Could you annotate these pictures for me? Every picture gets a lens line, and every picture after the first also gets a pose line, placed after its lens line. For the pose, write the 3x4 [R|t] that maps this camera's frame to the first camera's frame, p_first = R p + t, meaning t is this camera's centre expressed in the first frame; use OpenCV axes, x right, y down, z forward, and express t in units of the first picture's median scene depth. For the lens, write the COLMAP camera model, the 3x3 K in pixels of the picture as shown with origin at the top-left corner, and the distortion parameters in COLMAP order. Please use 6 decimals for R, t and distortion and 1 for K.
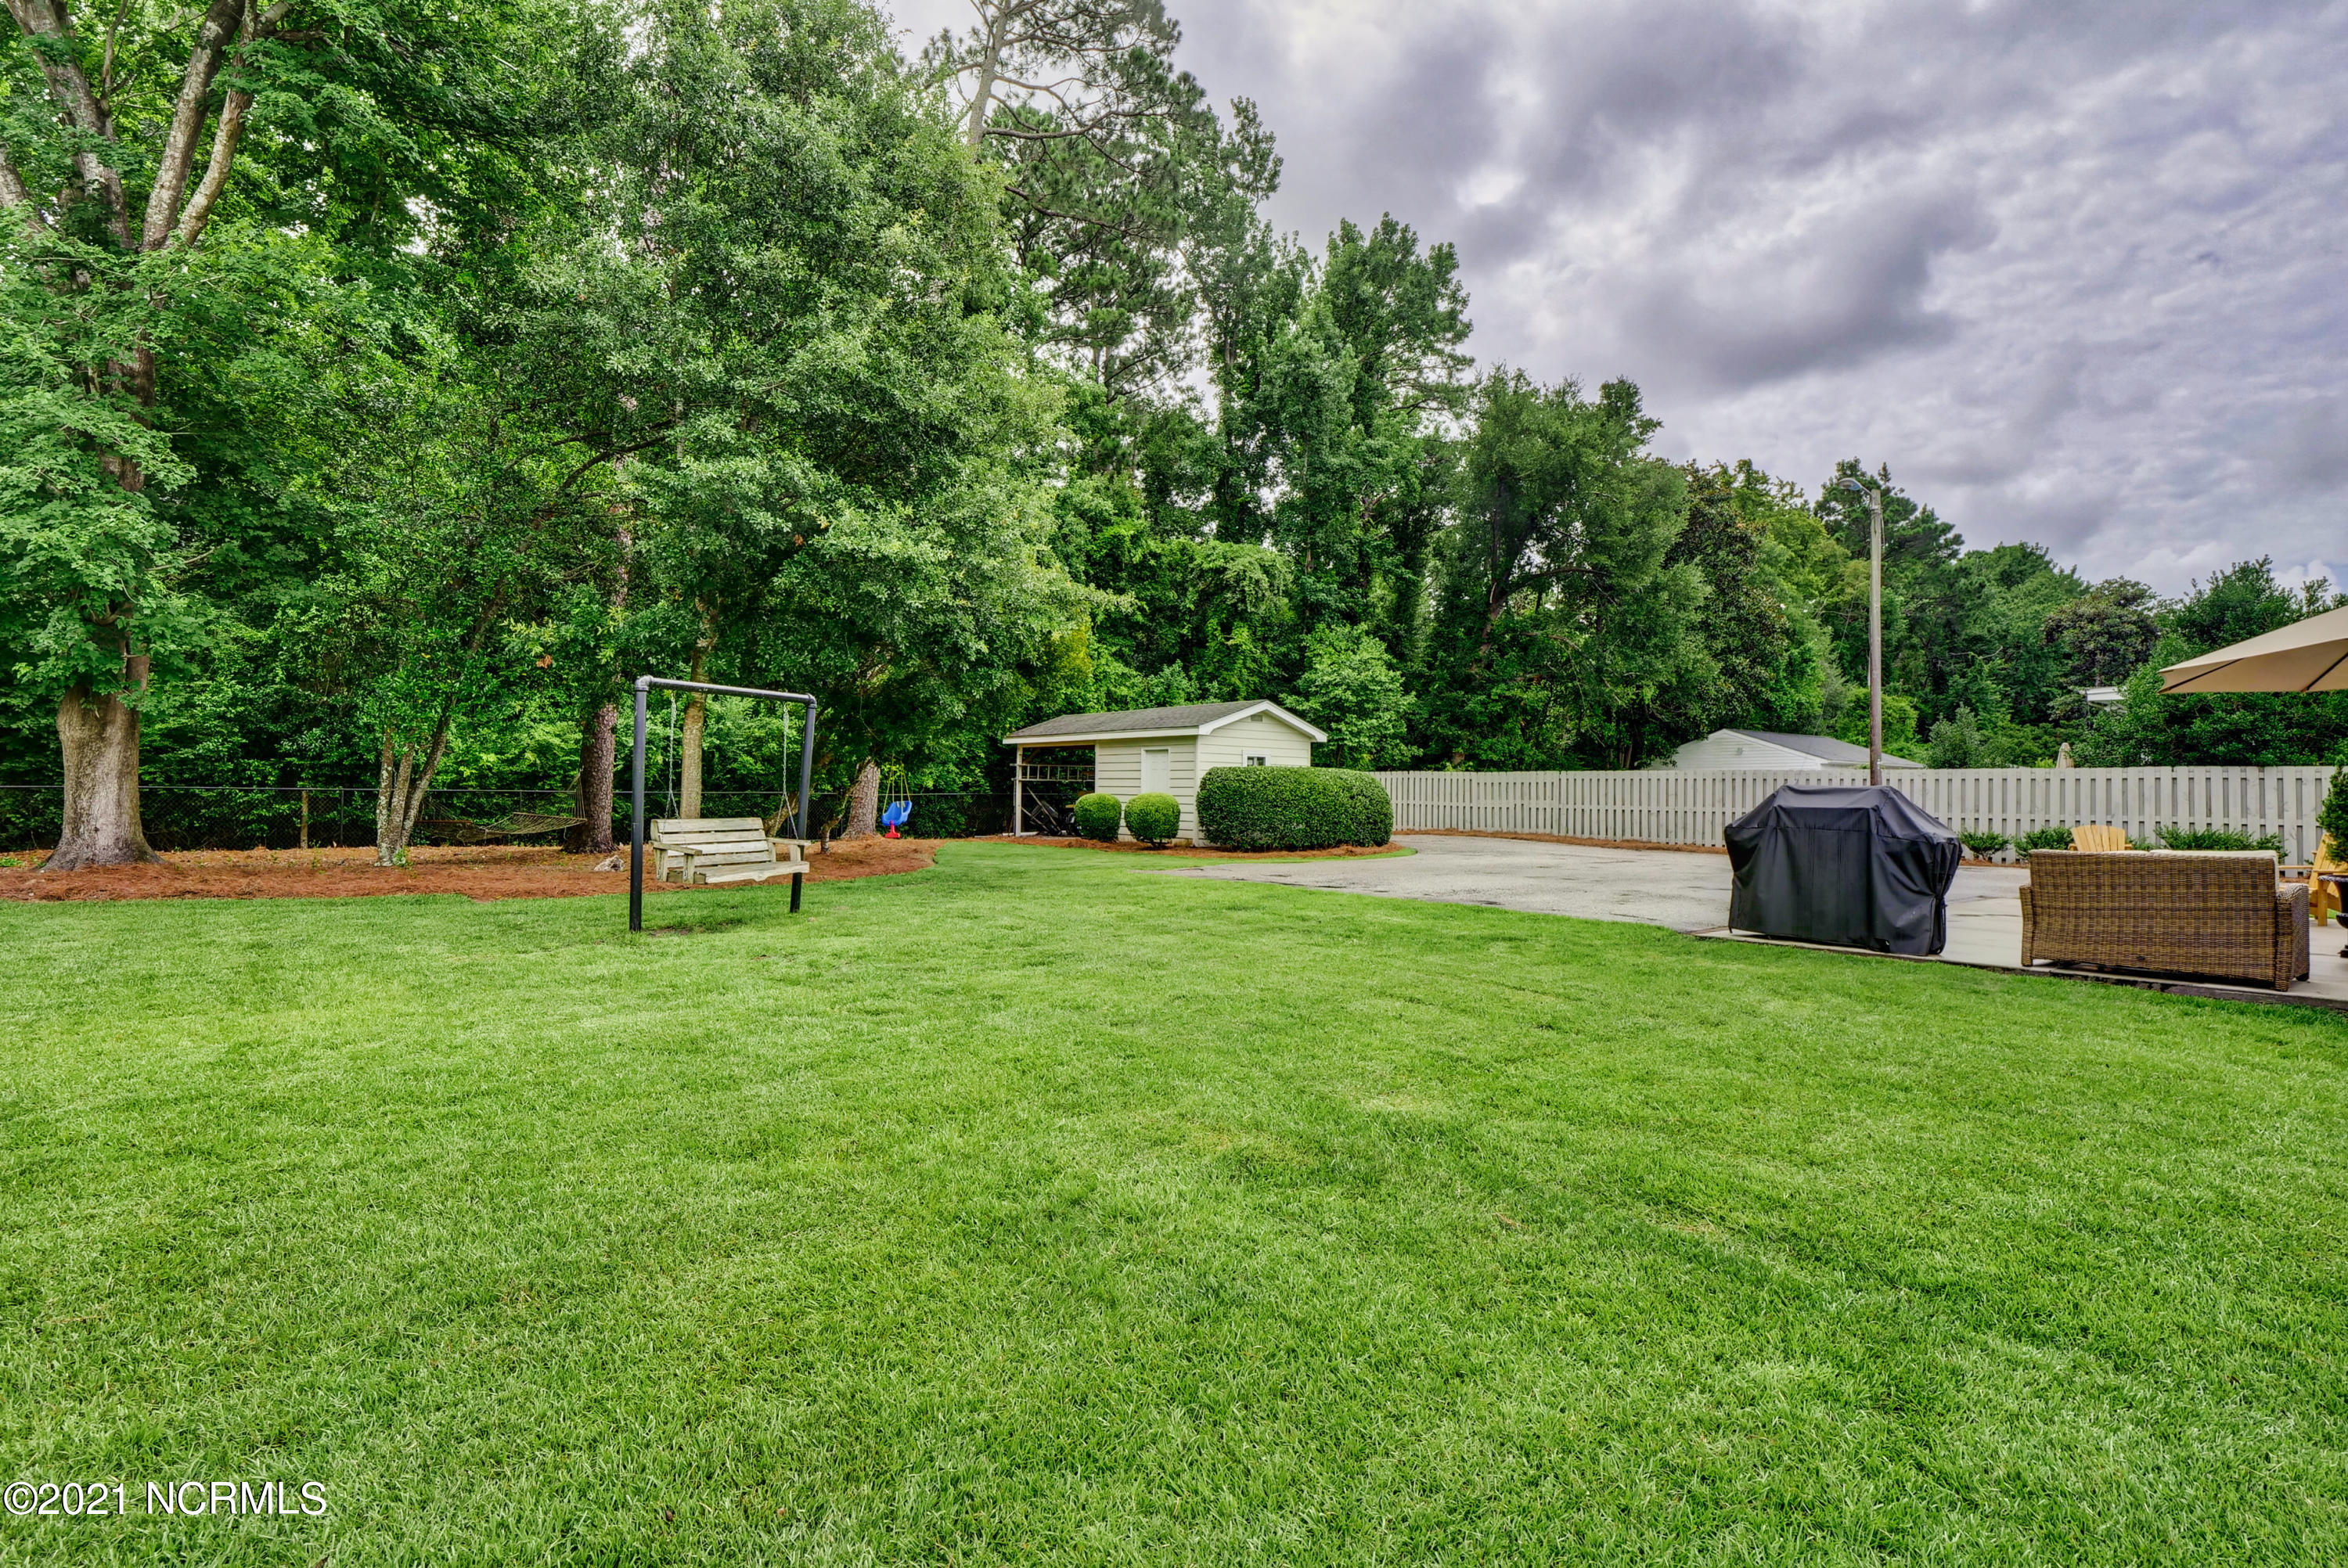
lens RADIAL K [[1117.6, 0, 1177.7], [0, 1117.6, 776.7], [0, 0, 1]] dist [-0.016414, 0.000217]
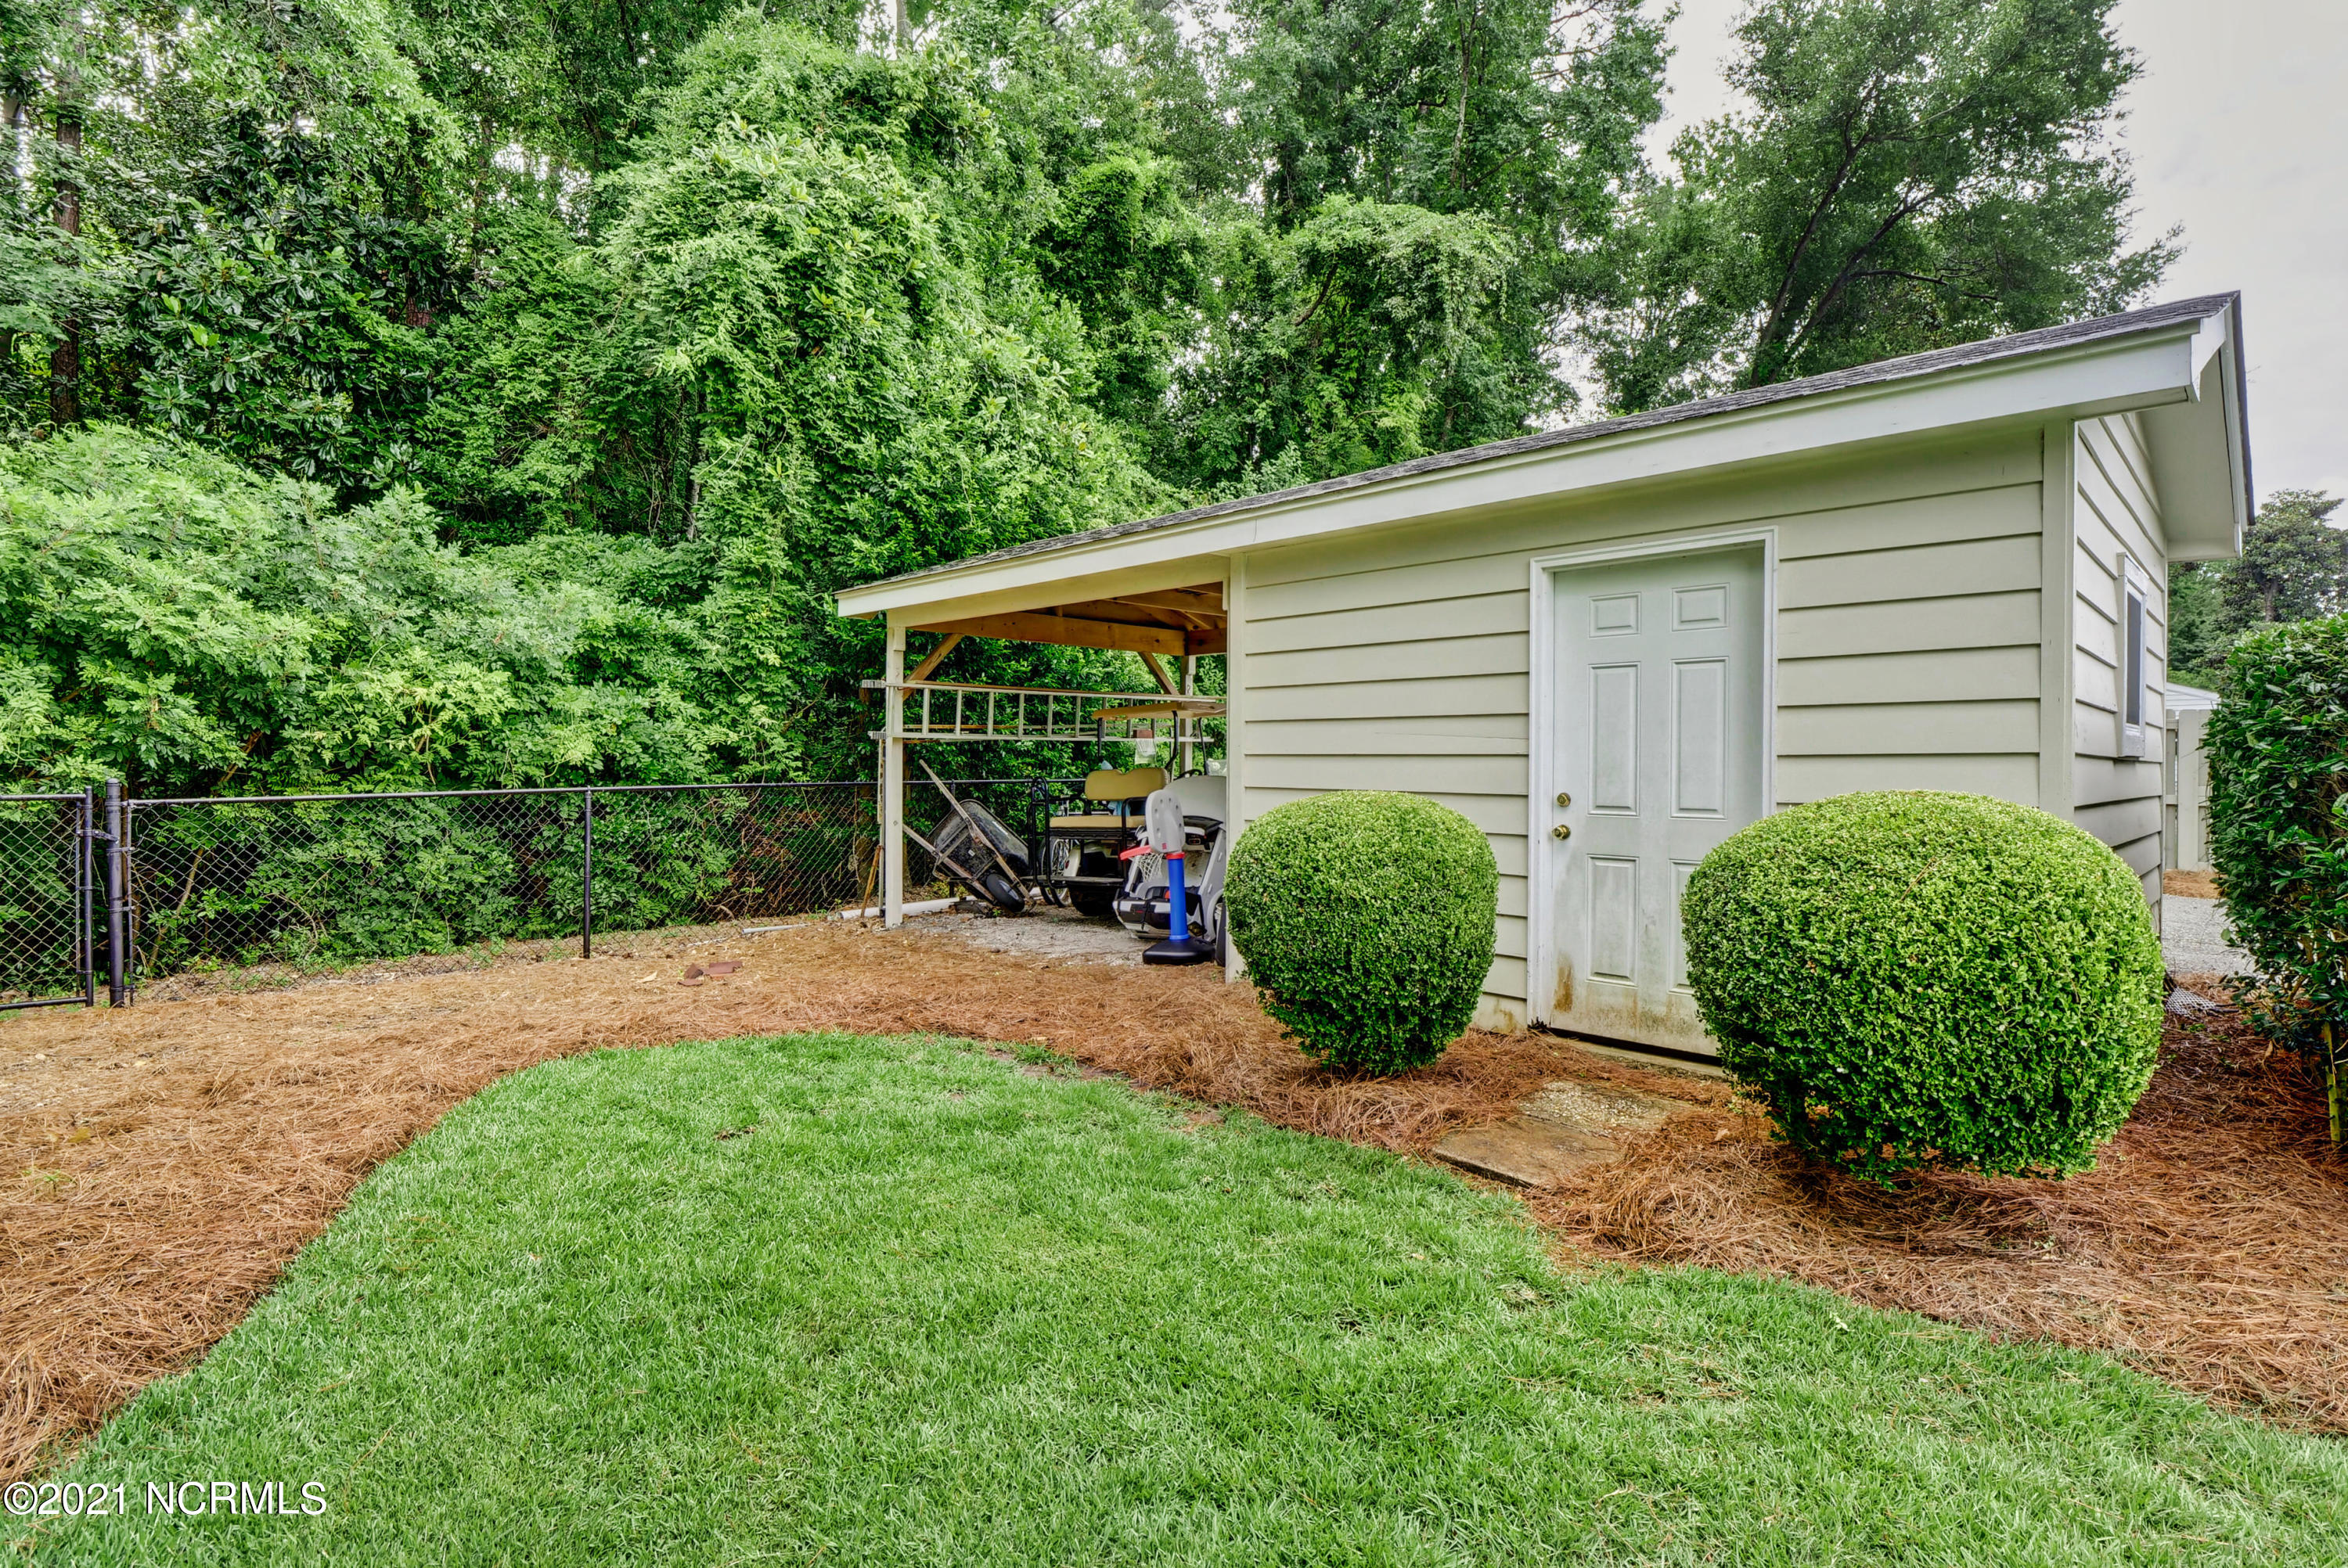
lens RADIAL K [[1117.6, 0, 1166.2], [0, 1117.6, 776.7], [0, 0, 1]] dist [-0.016414, 0.000217]
pose [[0.994383, -0.010299, 0.105342, -0.098671], [0.008237, 0.999766, 0.019984, 0.008460], [-0.105524, -0.019004, 0.994235, 0.676413]]
